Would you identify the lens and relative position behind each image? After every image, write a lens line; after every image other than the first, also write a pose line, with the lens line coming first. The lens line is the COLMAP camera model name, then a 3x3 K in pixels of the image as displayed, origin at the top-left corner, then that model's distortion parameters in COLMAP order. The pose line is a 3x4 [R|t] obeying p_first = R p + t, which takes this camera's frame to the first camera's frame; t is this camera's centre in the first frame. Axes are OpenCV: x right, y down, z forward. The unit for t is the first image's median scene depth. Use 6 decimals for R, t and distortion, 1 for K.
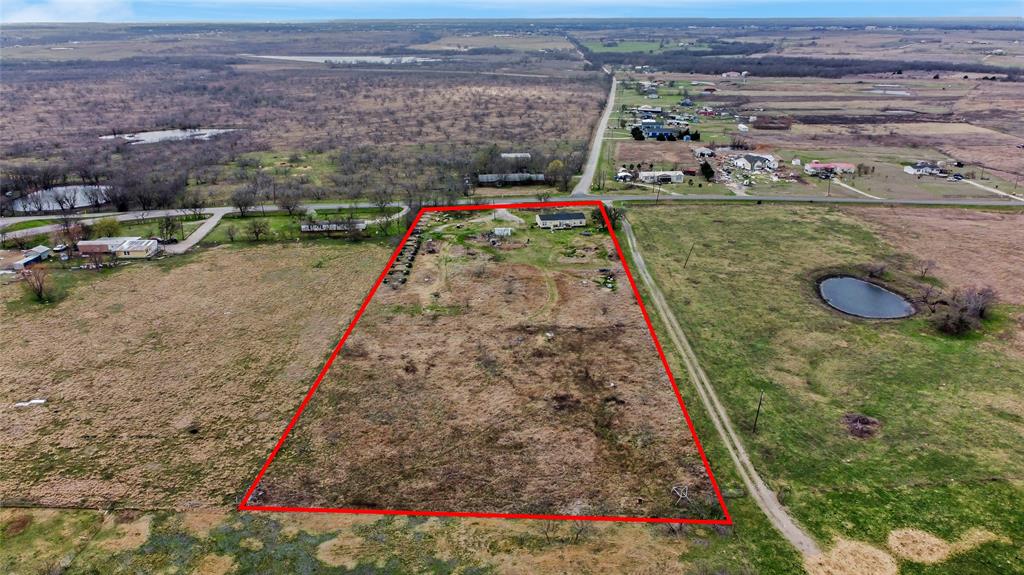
lens RADIAL K [[771.2, 0, 507.1], [0, 771.2, 287.6], [0, 0, 1]] dist [0.011546, -0.018049]
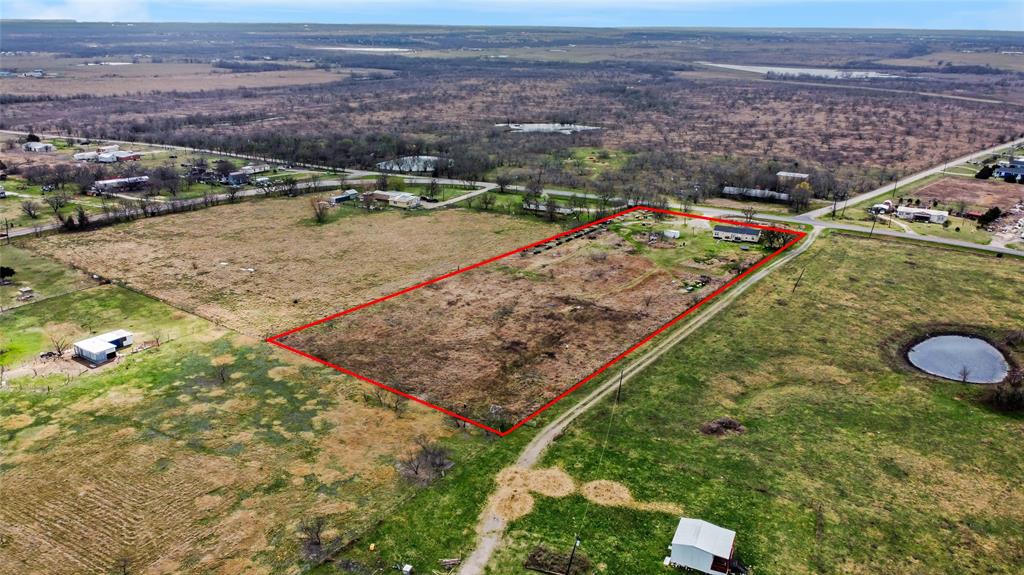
lens RADIAL K [[771.2, 0, 506.8], [0, 771.2, 291.3], [0, 0, 1]] dist [0.011546, -0.018049]
pose [[0.823063, 0.200279, -0.531465, 0.683786], [-0.202836, 0.977705, 0.054316, -0.007017], [0.530495, 0.063095, 0.845337, -0.090305]]
